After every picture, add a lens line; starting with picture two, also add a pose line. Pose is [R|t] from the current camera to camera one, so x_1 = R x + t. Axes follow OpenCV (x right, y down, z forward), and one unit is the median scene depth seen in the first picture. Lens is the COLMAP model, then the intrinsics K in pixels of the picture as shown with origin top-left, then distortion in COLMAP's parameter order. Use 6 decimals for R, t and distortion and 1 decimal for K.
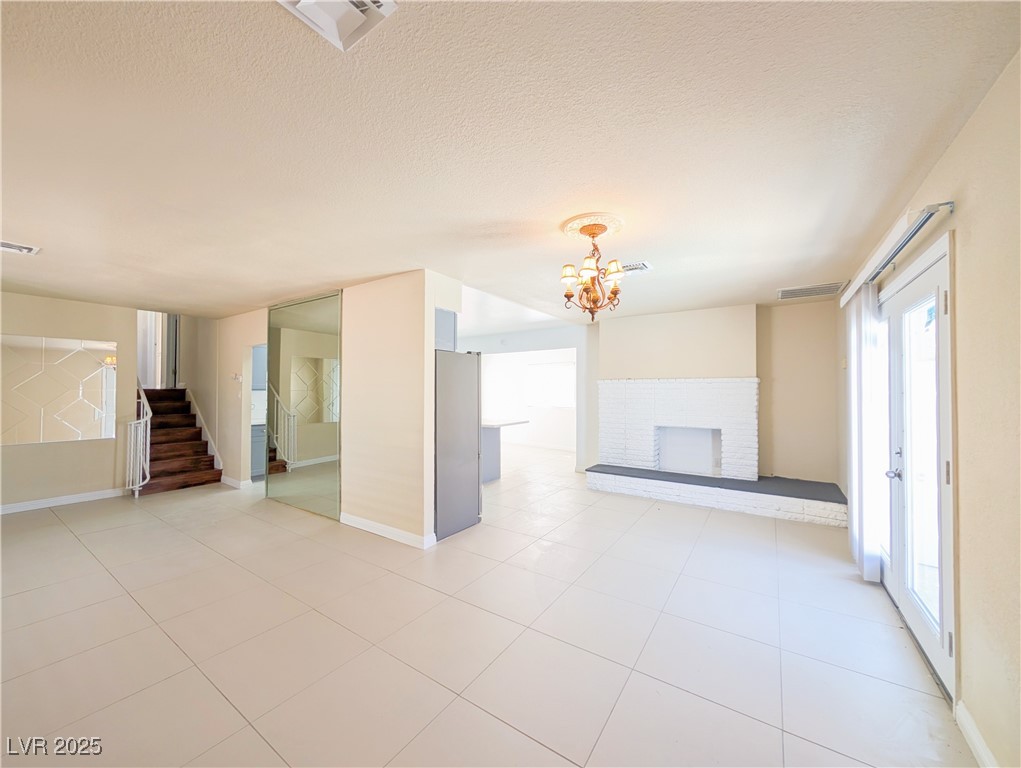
lens RADIAL K [[387.7, 0, 507.6], [0, 387.7, 386.1], [0, 0, 1]] dist [-0.001563, 0.000384]
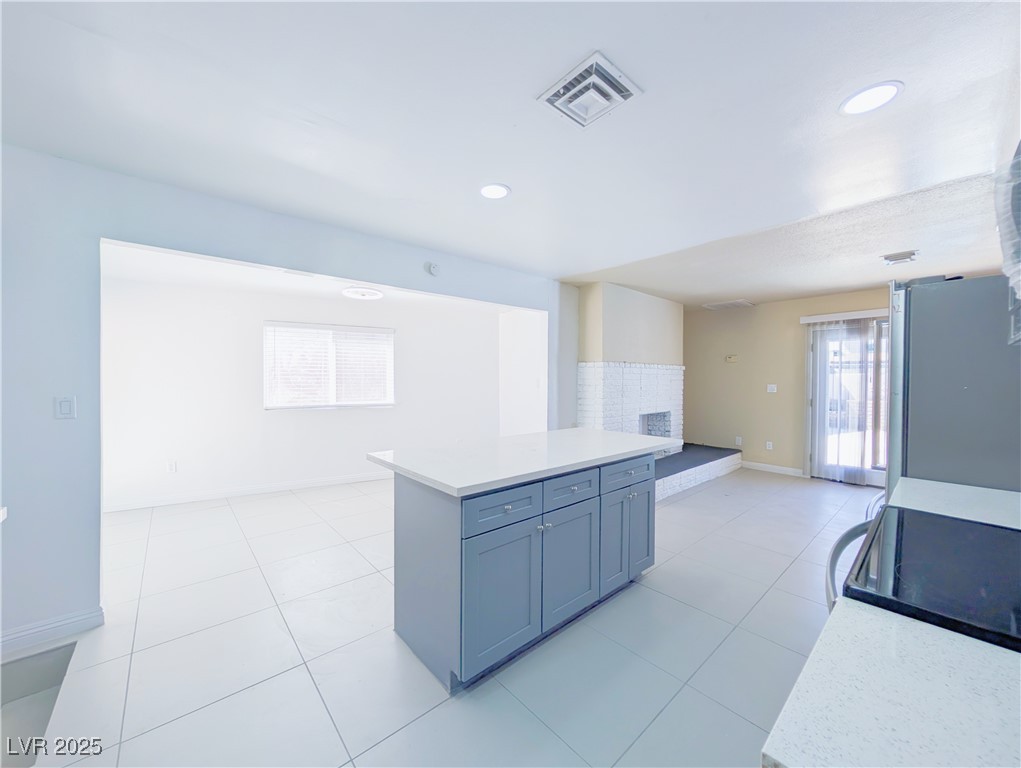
lens RADIAL K [[387.7, 0, 511.8], [0, 387.7, 385.9], [0, 0, 1]] dist [-0.001563, 0.000384]
pose [[0.247293, -0.020872, 0.968716, -0.661442], [-0.014284, 0.999581, 0.025183, 0.017281], [-0.968835, -0.020064, 0.246891, 1.223048]]
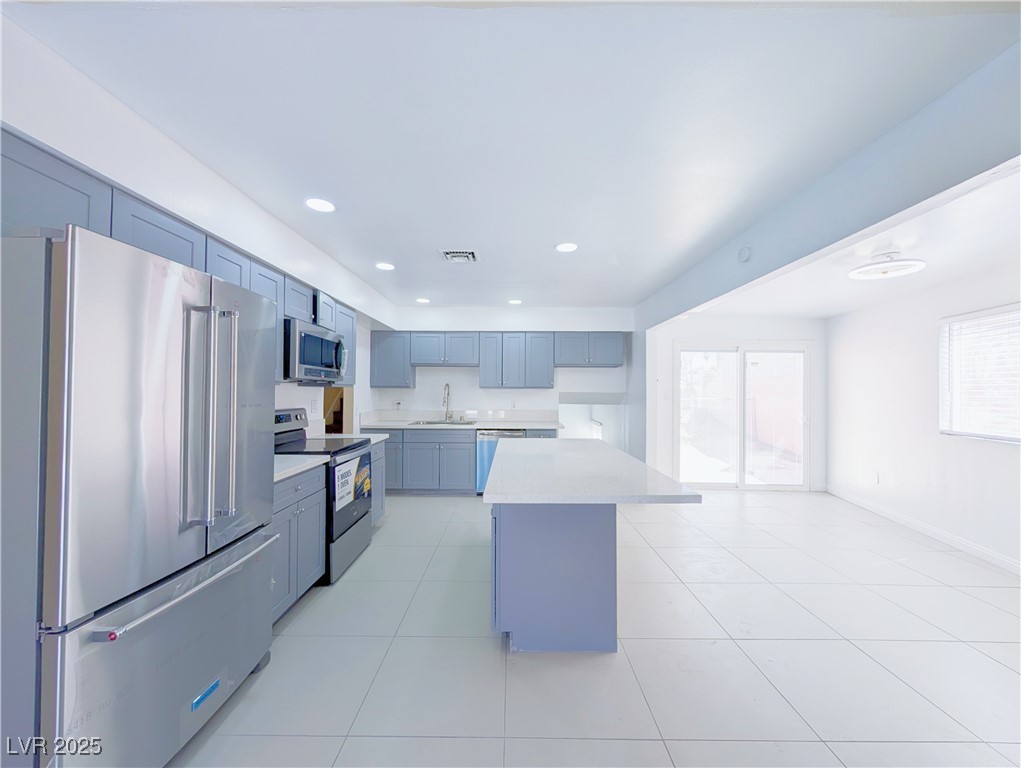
lens RADIAL K [[387.7, 0, 508.6], [0, 387.7, 386.0], [0, 0, 1]] dist [-0.001563, 0.000384]
pose [[0.553054, -0.009618, -0.833090, 0.276296], [0.009256, 0.999943, -0.005400, 0.015861], [0.833094, -0.004725, 0.553111, 0.942323]]
